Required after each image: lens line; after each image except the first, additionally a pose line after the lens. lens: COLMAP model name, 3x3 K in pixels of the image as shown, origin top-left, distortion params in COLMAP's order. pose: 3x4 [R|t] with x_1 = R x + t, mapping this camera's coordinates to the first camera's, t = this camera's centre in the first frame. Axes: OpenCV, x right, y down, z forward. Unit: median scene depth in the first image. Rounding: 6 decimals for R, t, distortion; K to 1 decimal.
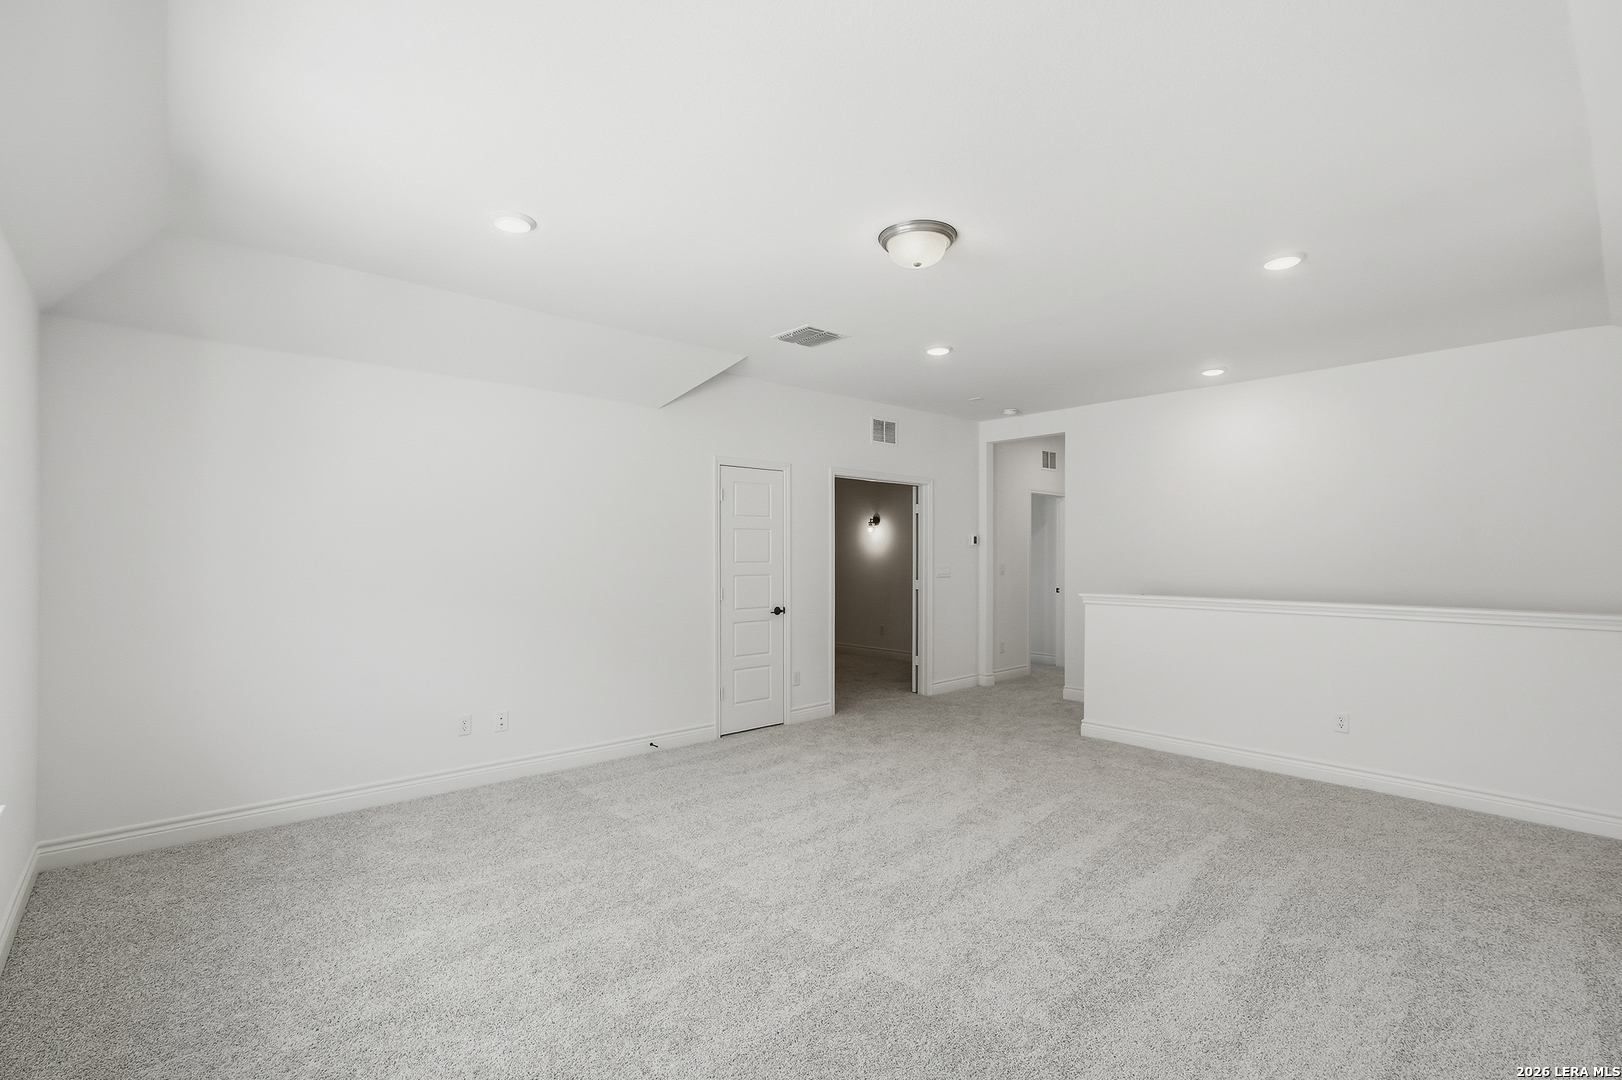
lens RADIAL K [[734.3, 0, 808.9], [0, 734.3, 536.4], [0, 0, 1]] dist [-0.014796, 0.006134]
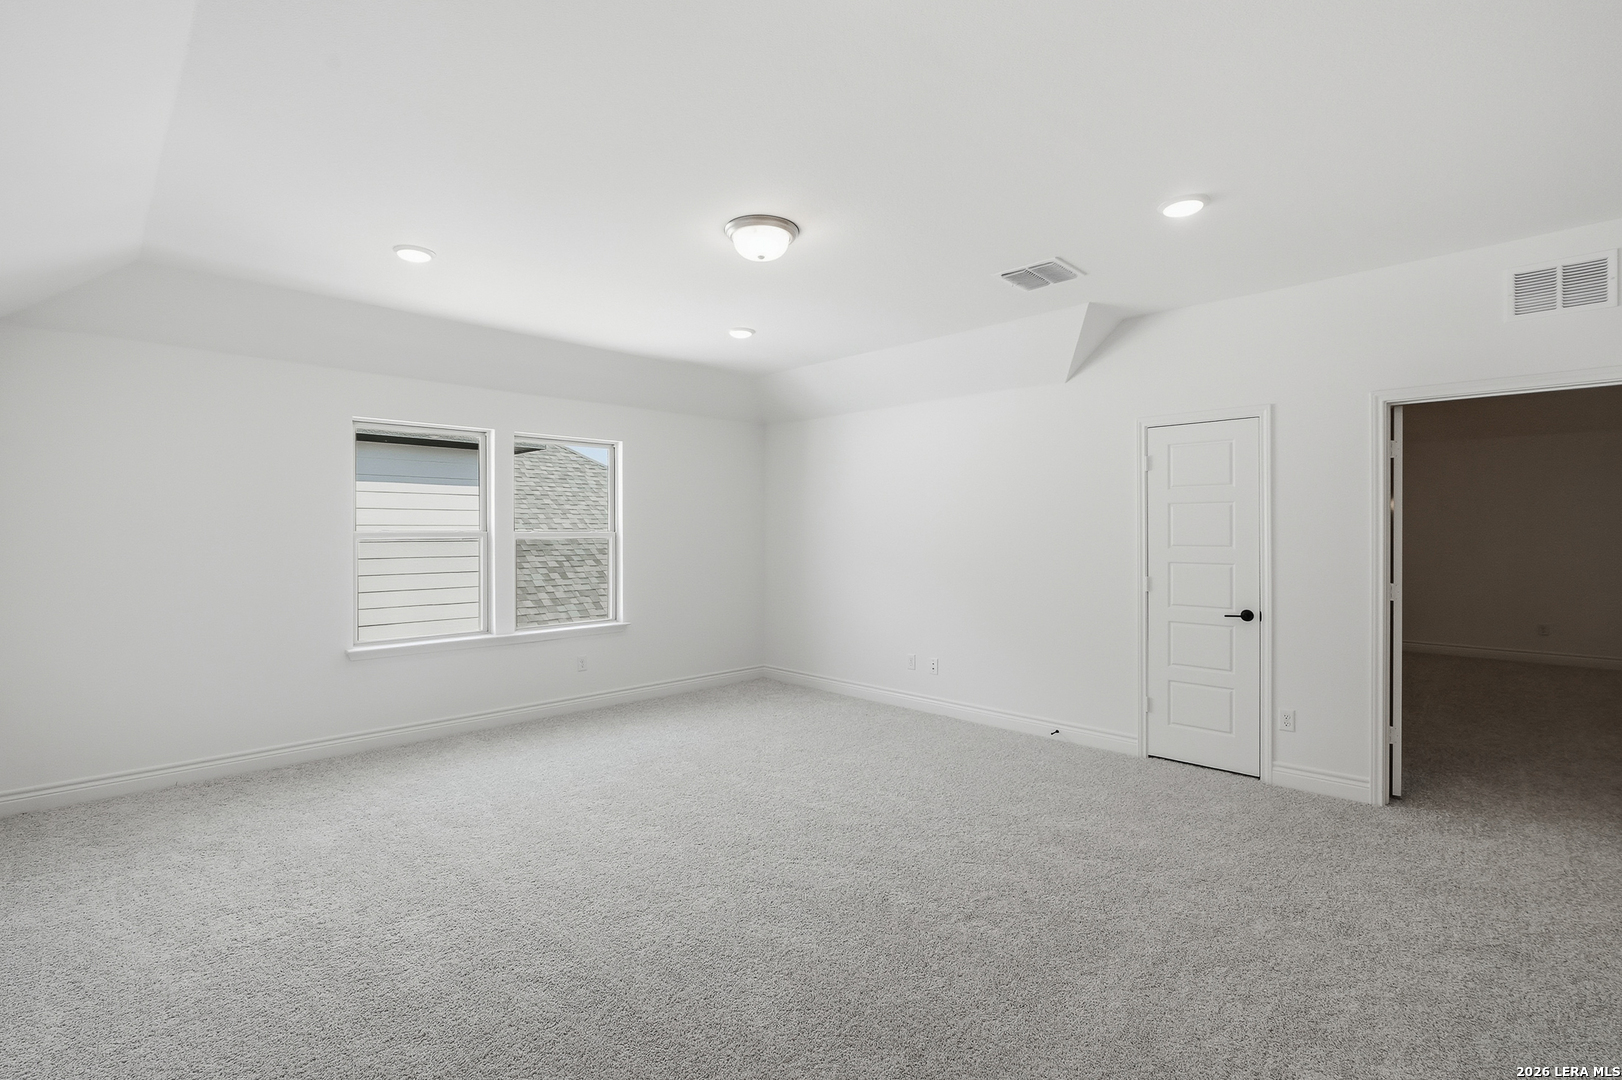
lens RADIAL K [[734.3, 0, 808.9], [0, 734.3, 536.4], [0, 0, 1]] dist [-0.014796, 0.006134]
pose [[0.043270, -0.000440, -0.999063, 0.651054], [0.026063, 0.999660, 0.000689, 0.013475], [0.998723, -0.026068, 0.043267, 0.555739]]
